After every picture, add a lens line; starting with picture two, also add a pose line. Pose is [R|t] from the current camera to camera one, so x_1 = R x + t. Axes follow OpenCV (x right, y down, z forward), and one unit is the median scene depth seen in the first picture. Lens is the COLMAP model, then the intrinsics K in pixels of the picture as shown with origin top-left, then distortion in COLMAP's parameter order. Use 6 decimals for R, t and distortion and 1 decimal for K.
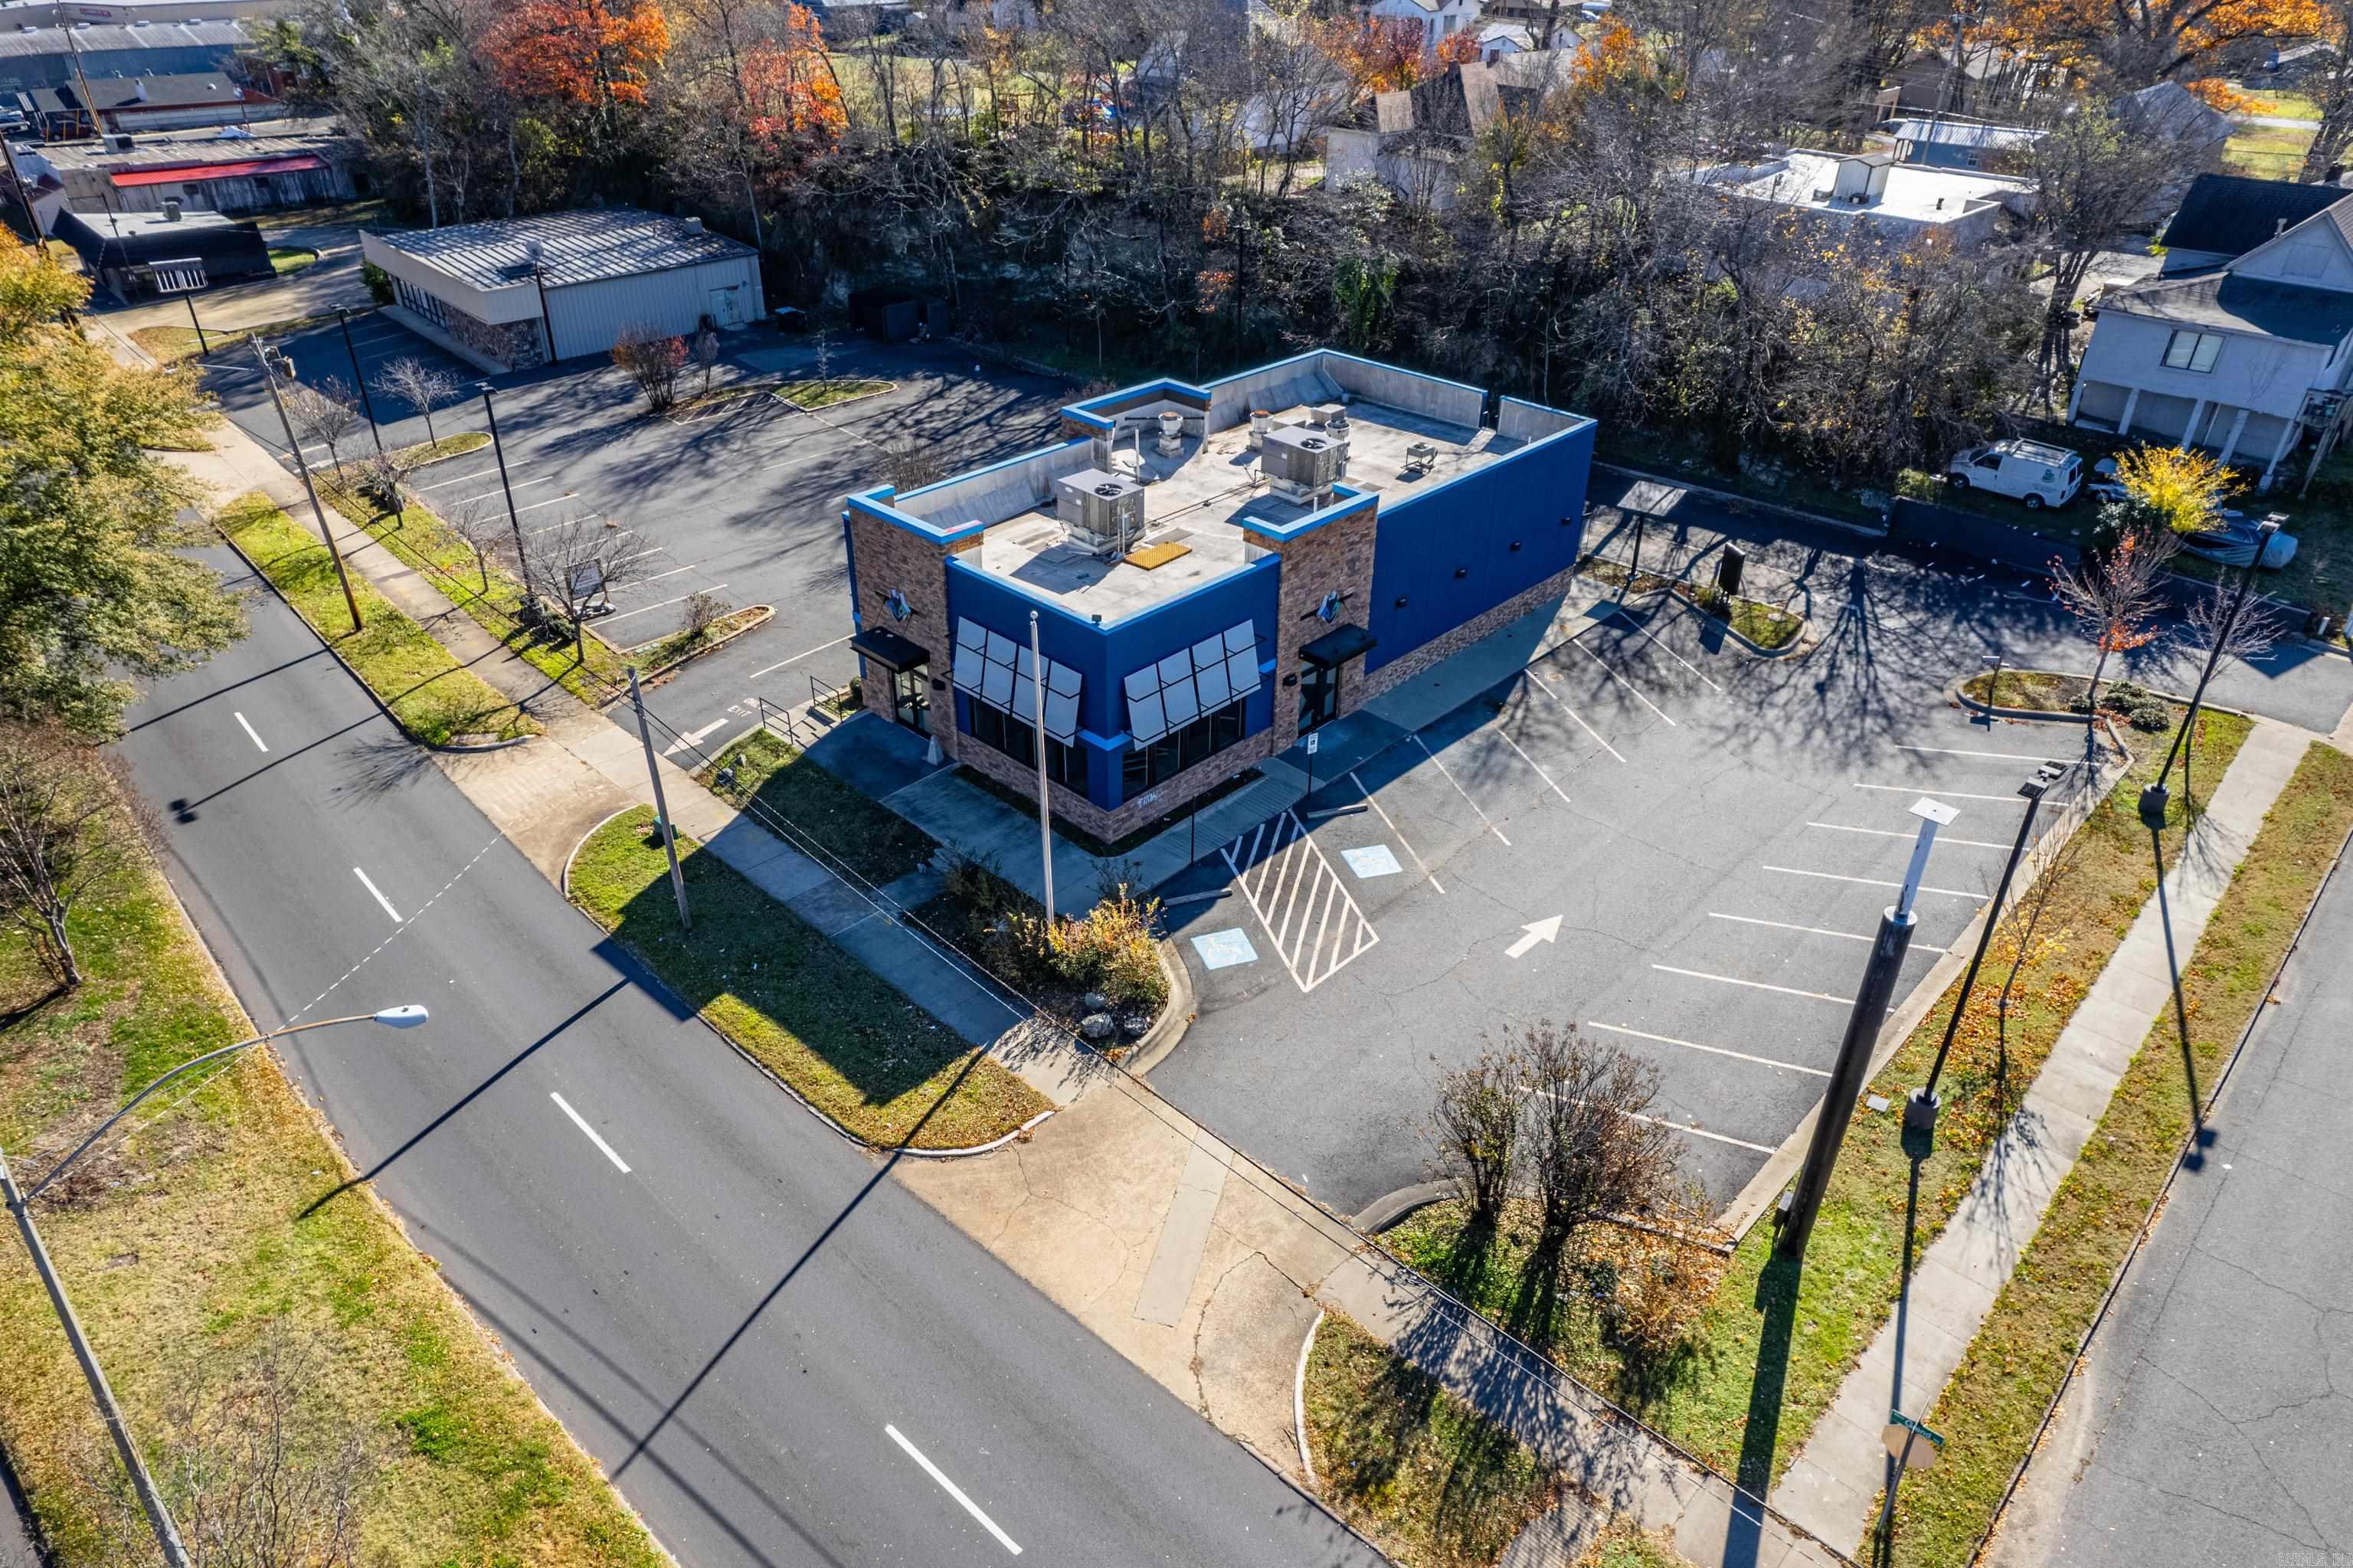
lens RADIAL K [[1500.3, 0, 1170.3], [0, 1500.3, 784.0], [0, 0, 1]] dist [-0.060987, 0.065878]
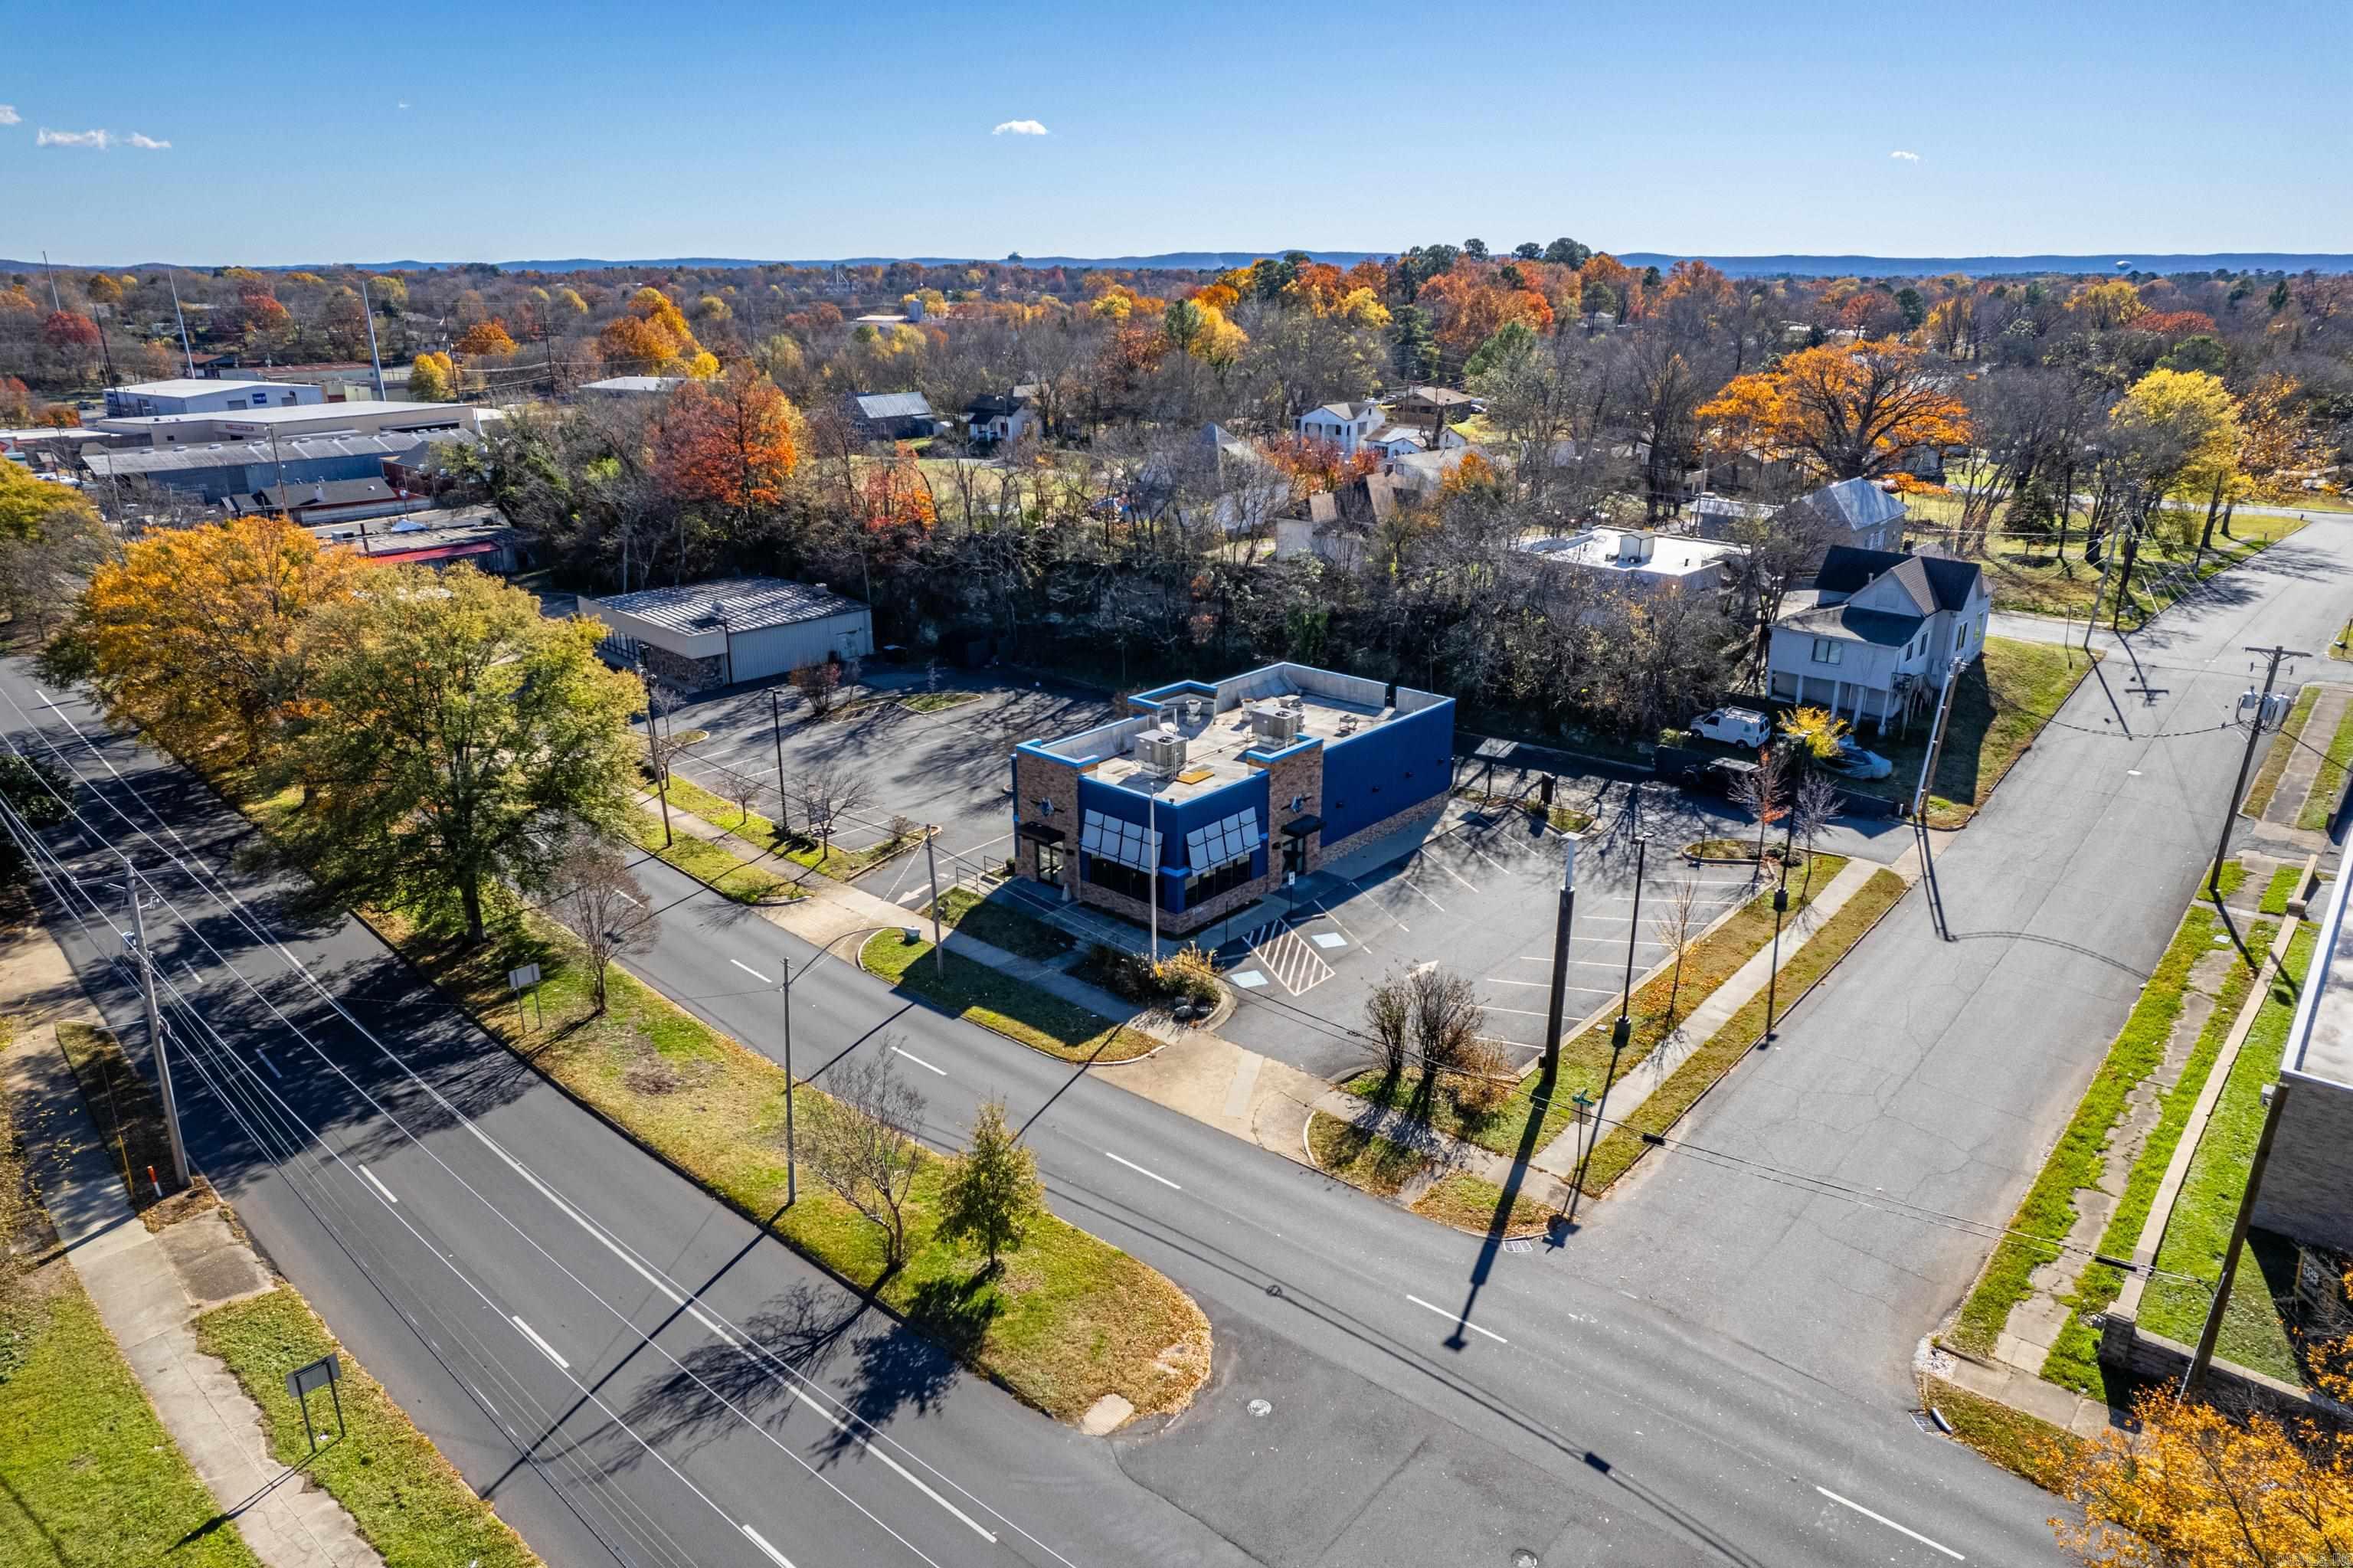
lens RADIAL K [[1500.3, 0, 1175.4], [0, 1500.3, 771.3], [0, 0, 1]] dist [-0.060987, 0.065878]
pose [[0.999131, -0.021755, 0.035553, -0.076355], [0.029196, 0.974049, -0.224448, 0.184952], [-0.029747, 0.225291, 0.973837, -0.546593]]
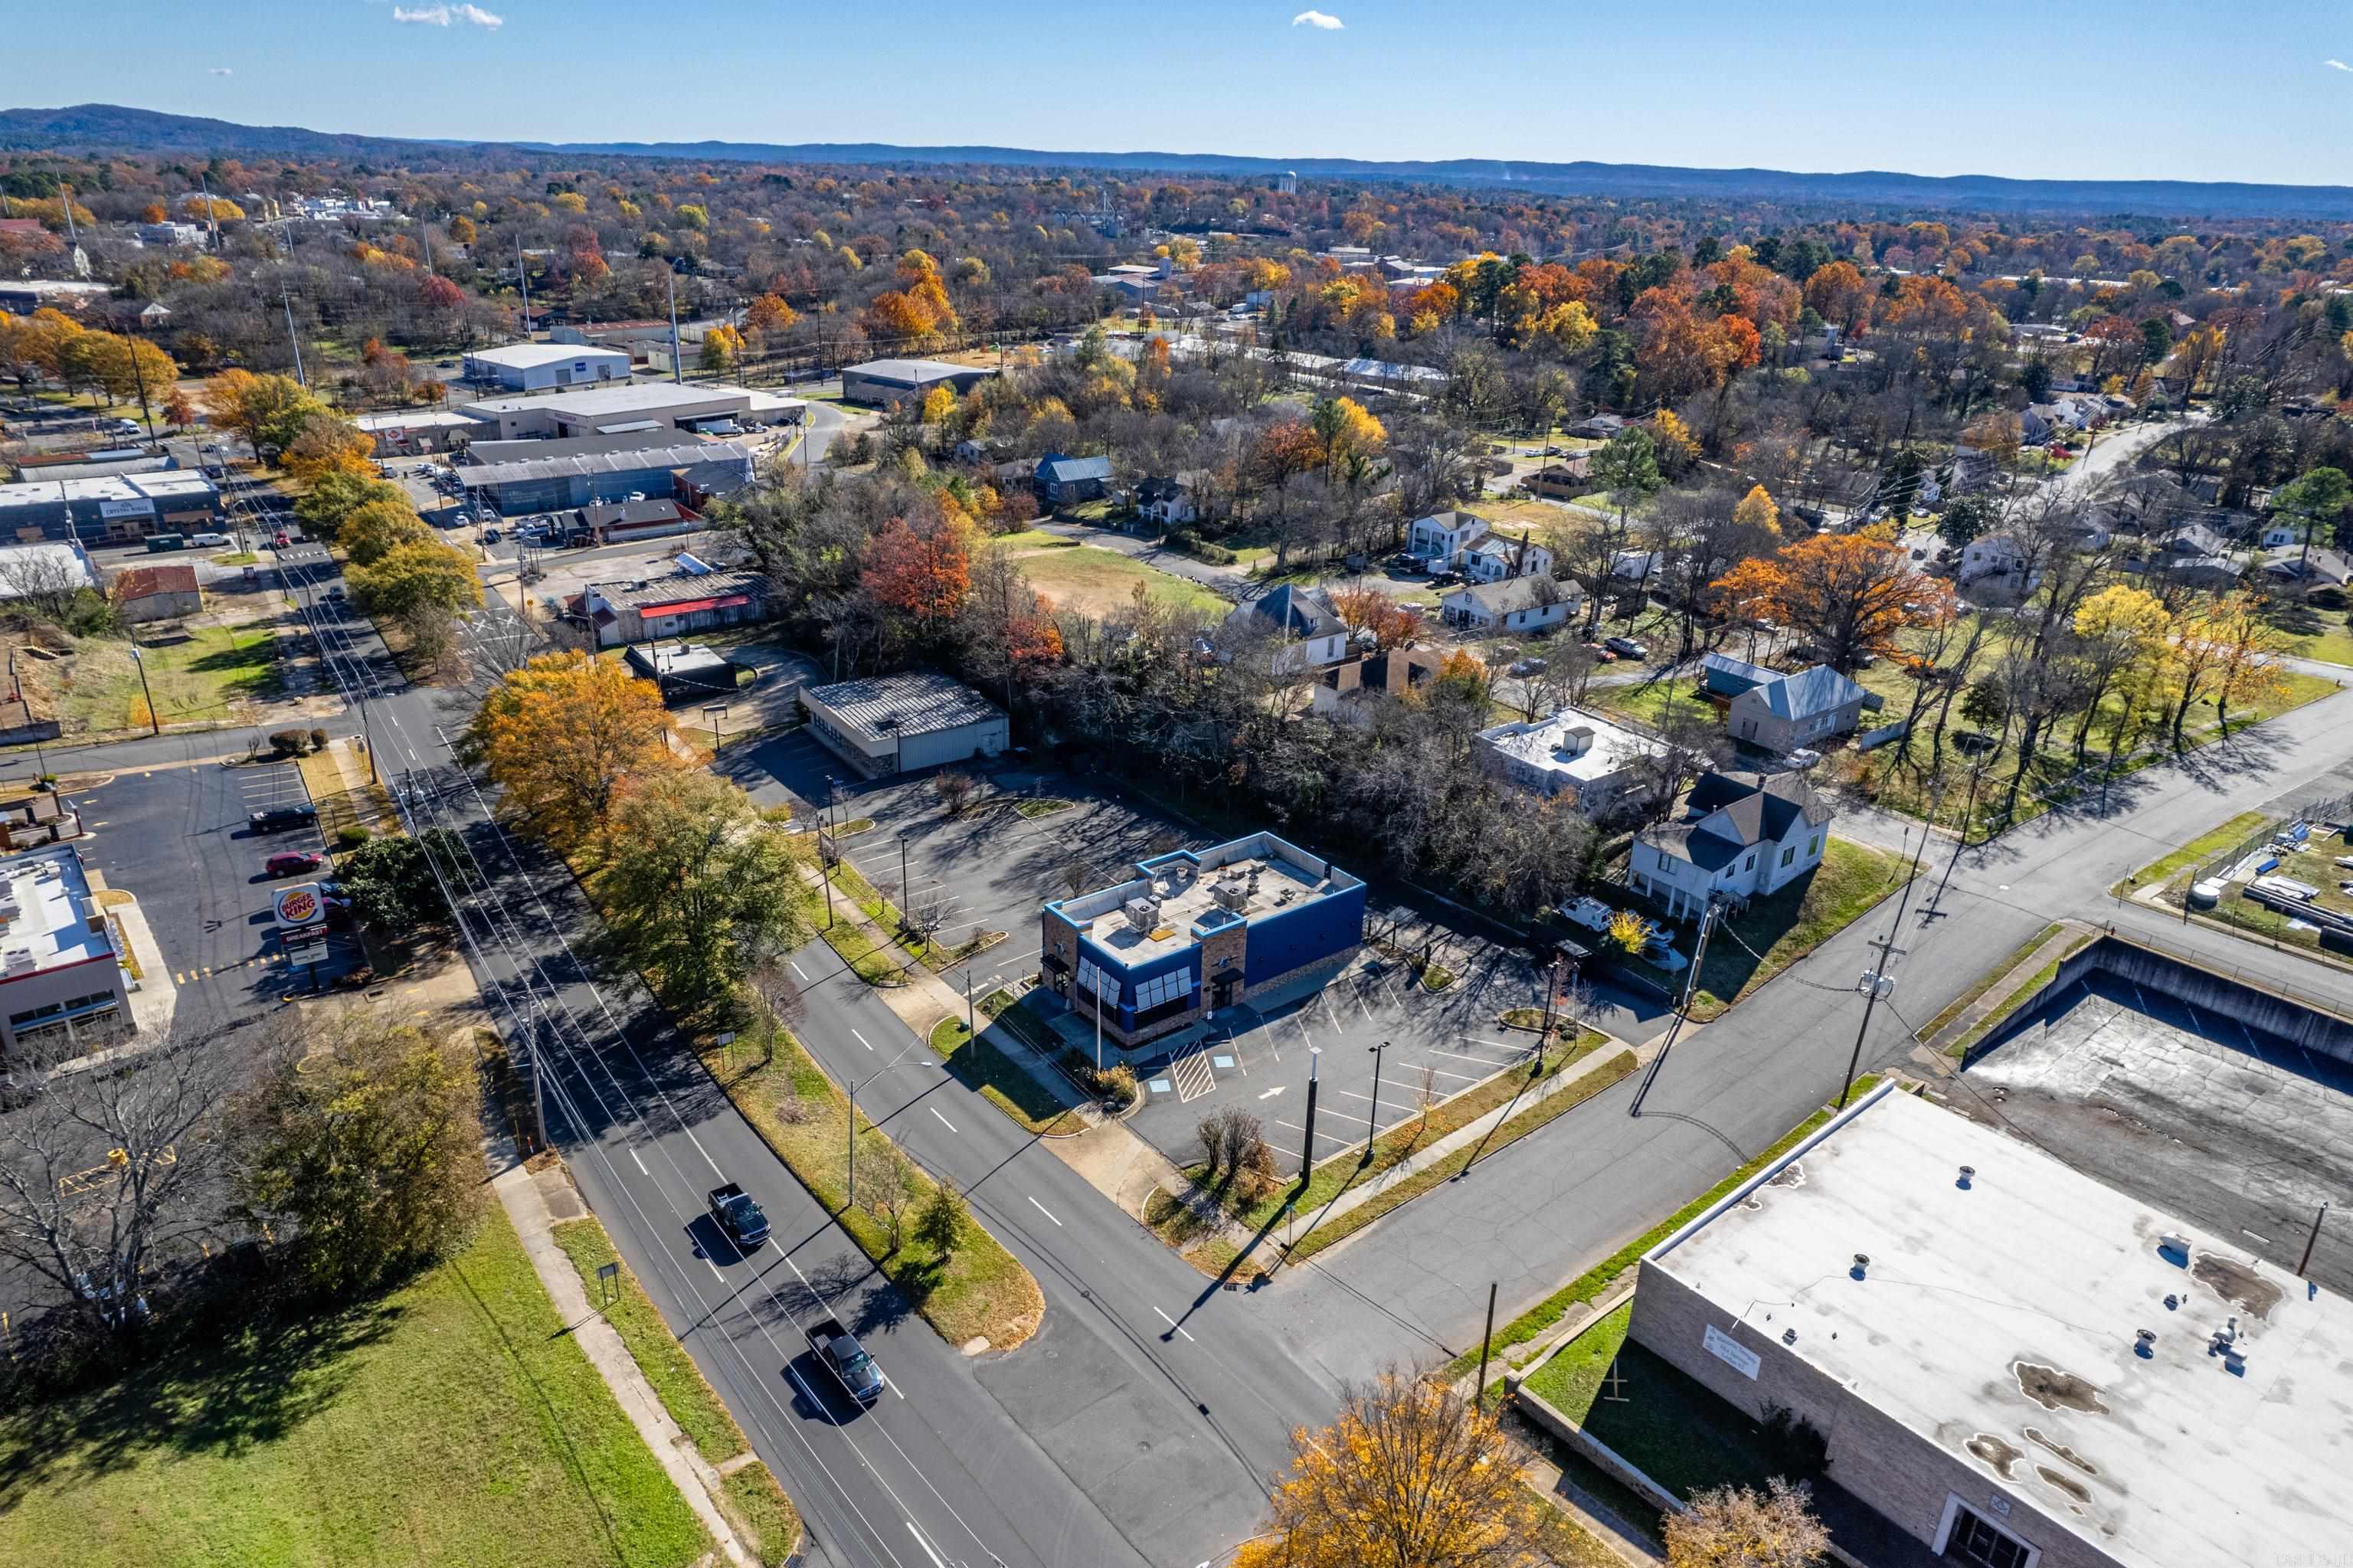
lens RADIAL K [[1500.3, 0, 1182.0], [0, 1500.3, 771.9], [0, 0, 1]] dist [-0.060987, 0.065878]
pose [[0.990985, 0.071298, -0.113426, 0.246288], [-0.089140, 0.982930, -0.160945, -0.015483], [0.100014, 0.169605, 0.980424, -1.292233]]
